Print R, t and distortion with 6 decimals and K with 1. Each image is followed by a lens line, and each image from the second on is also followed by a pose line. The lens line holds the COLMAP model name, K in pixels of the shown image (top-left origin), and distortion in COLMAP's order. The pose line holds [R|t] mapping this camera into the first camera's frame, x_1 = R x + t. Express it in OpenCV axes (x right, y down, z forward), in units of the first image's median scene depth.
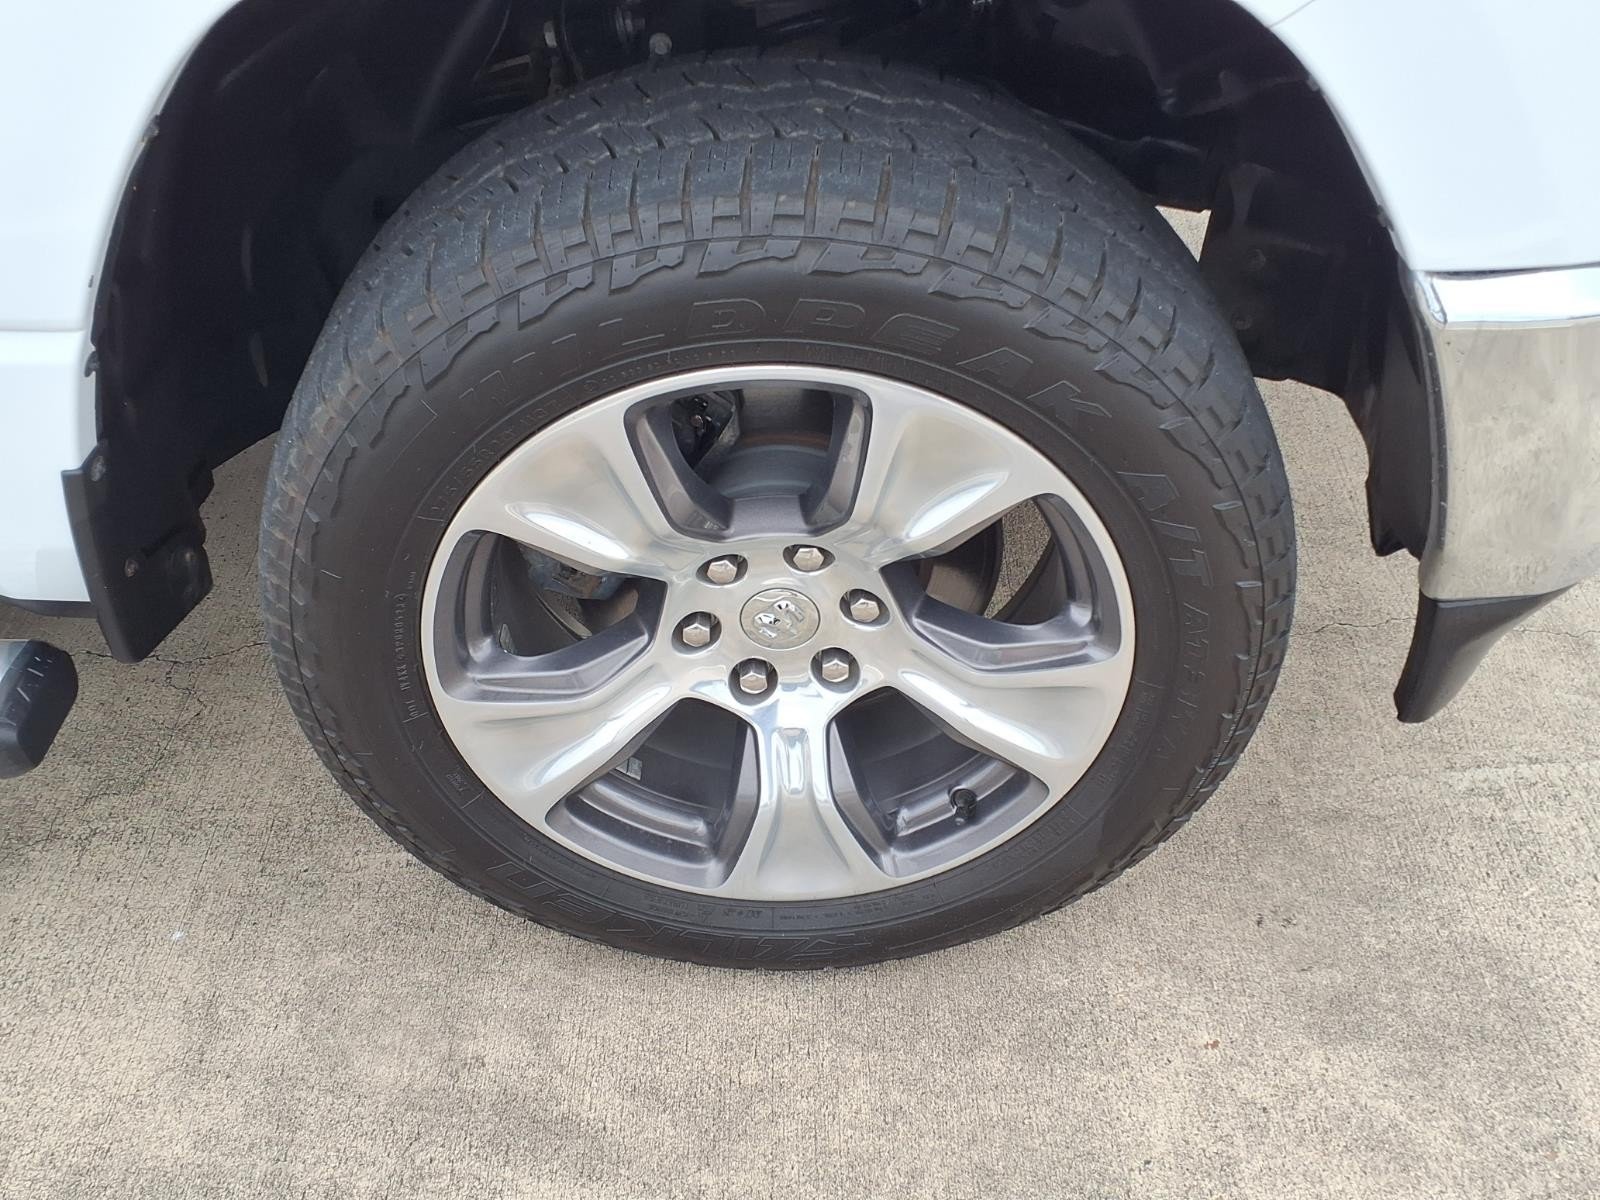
lens RADIAL K [[1598.8, 0, 800.0], [0, 1598.8, 600.0], [0, 0, 1]] dist [0.146825, -0.324387]
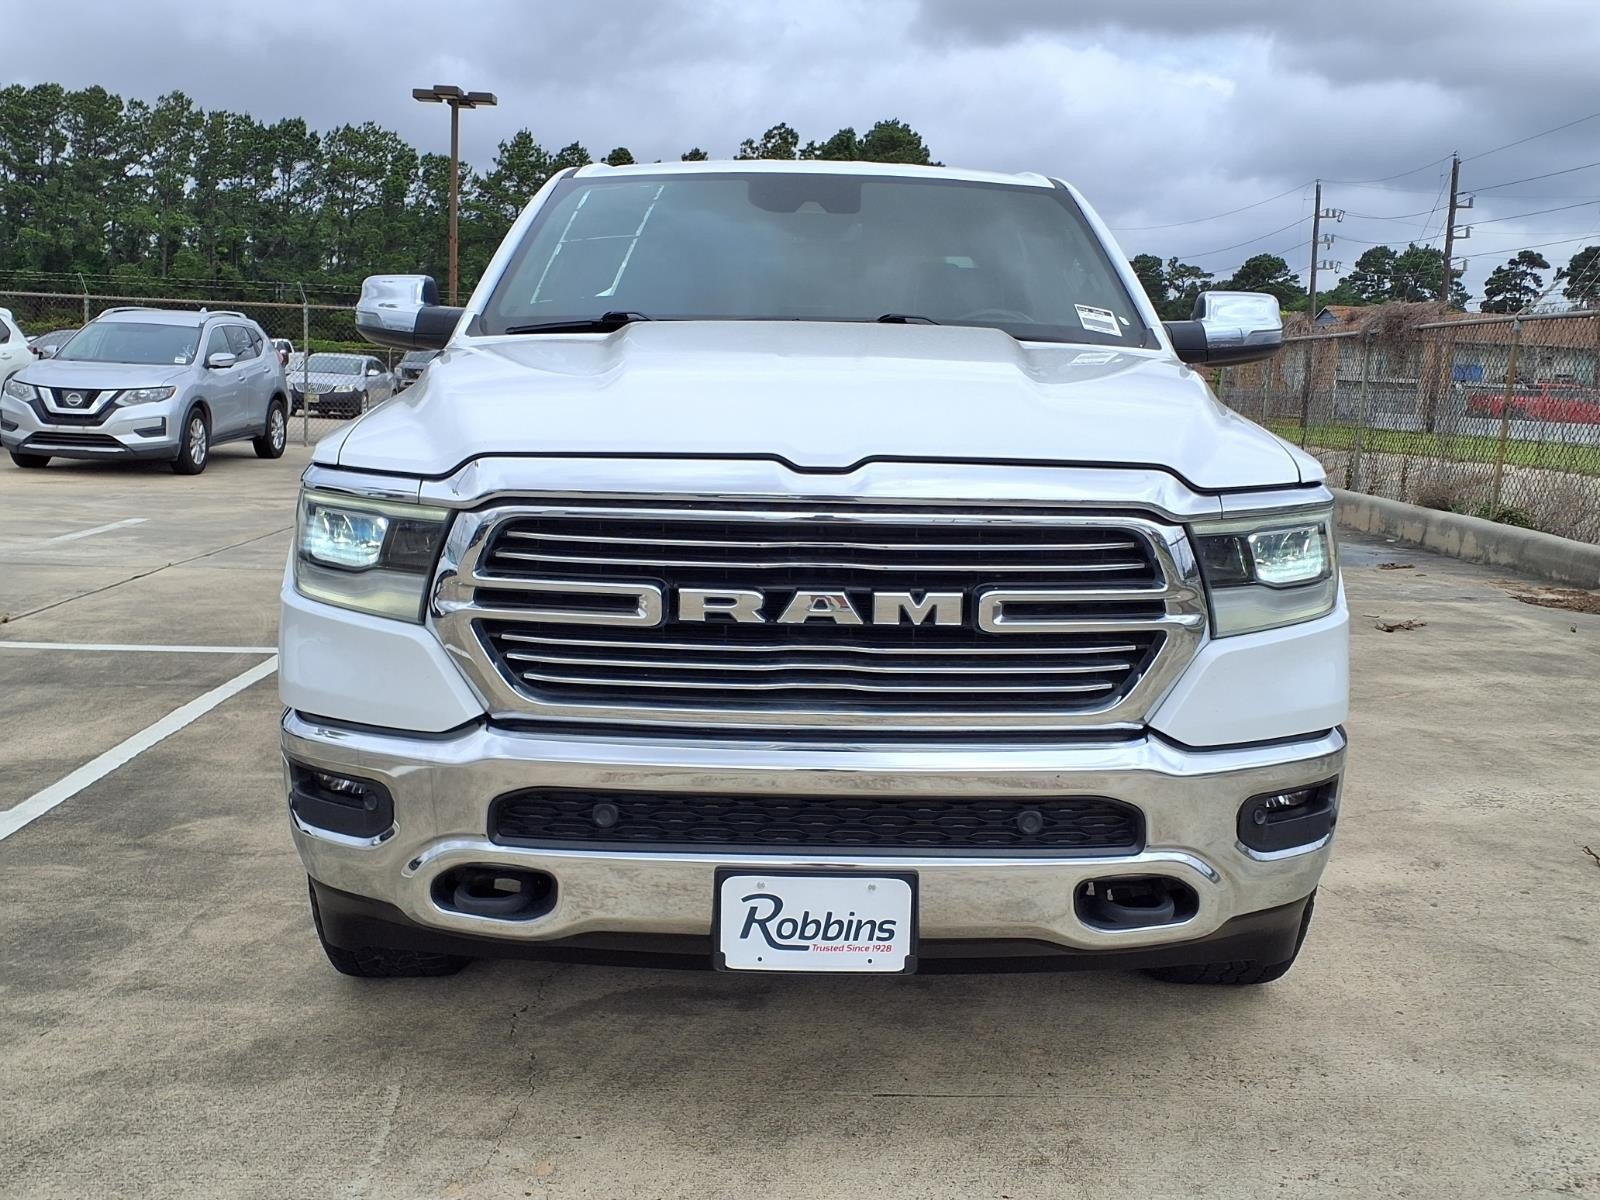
lens RADIAL K [[1637.9, 0, 800.0], [0, 1637.9, 600.0], [0, 0, 1]] dist [0.137734, -0.315761]
pose [[0.027100, 0.170897, -0.984916, 2.626020], [-0.645483, 0.755324, 0.113300, -0.975507], [0.763294, 0.632676, 0.130780, 0.942196]]
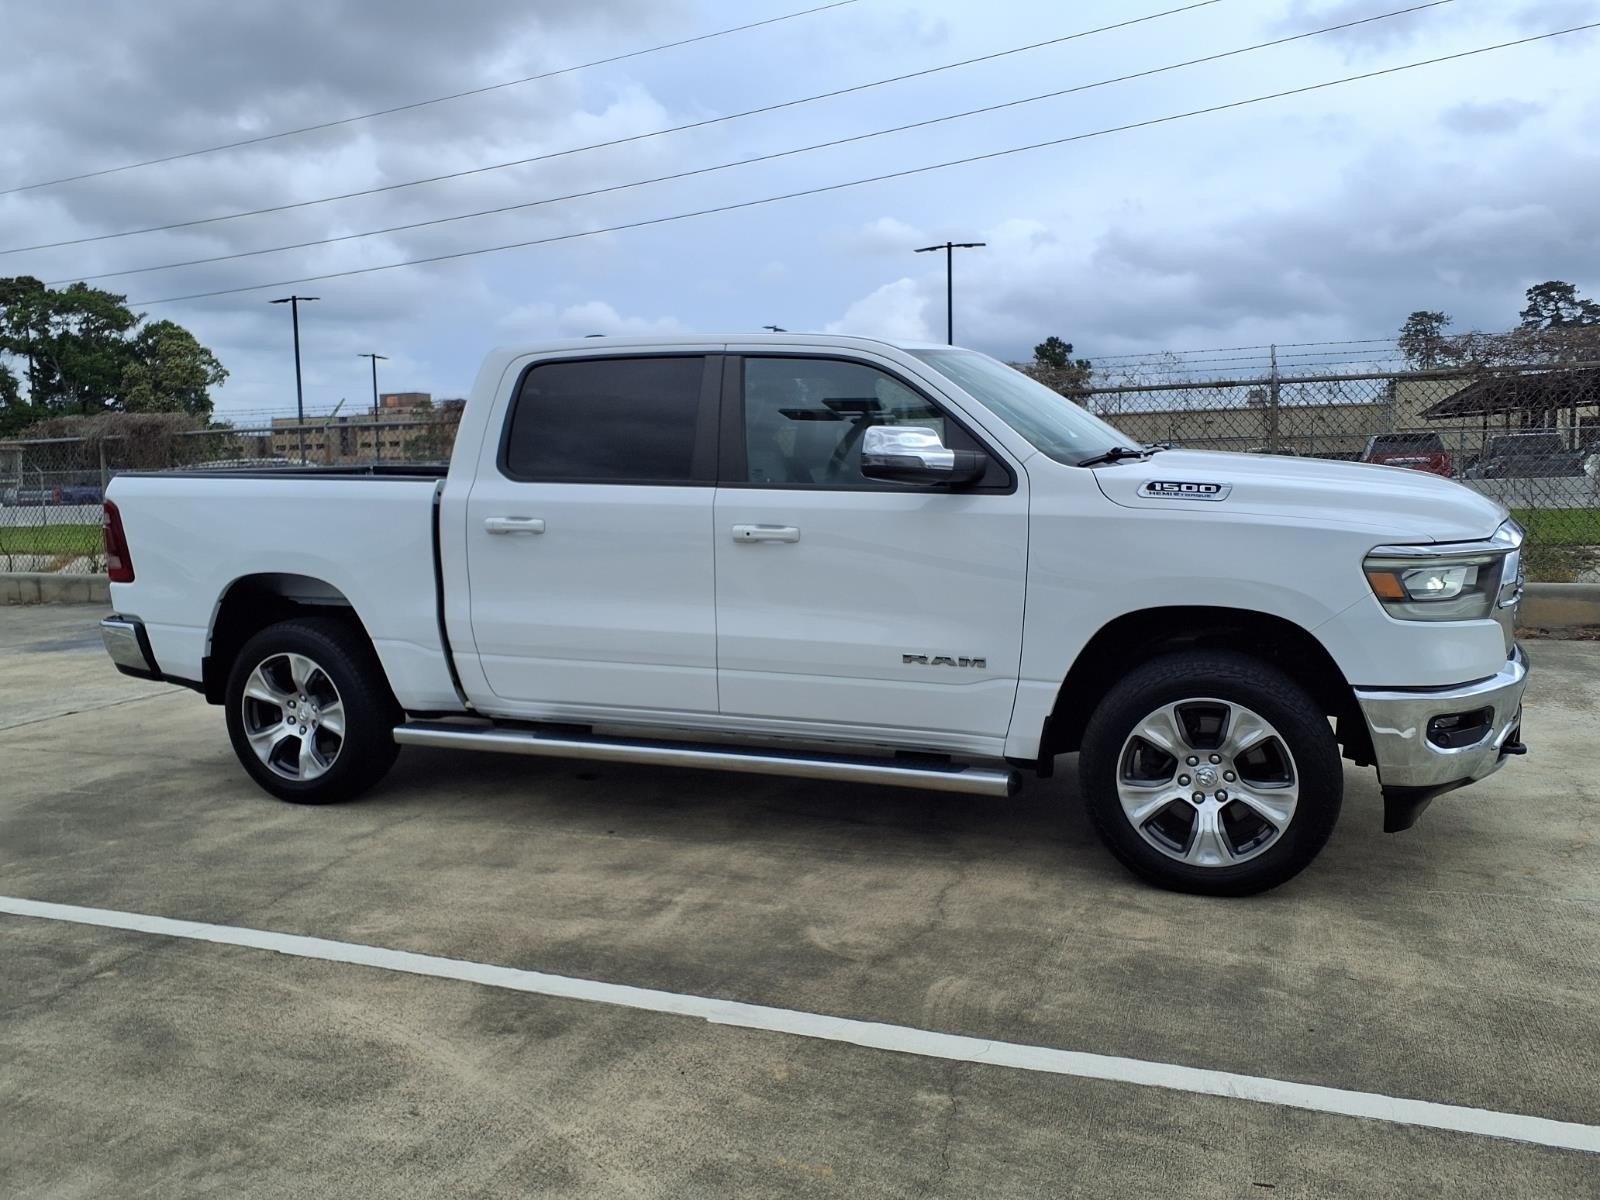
lens RADIAL K [[1296.6, 0, 800.0], [0, 1296.6, 600.0], [0, 0, 1]] dist [0.057079, -0.118536]
pose [[0.938384, 0.045314, -0.342611, 0.124639], [-0.218058, 0.846748, -0.485251, 1.387955], [0.268116, 0.530061, 0.804456, -2.044923]]
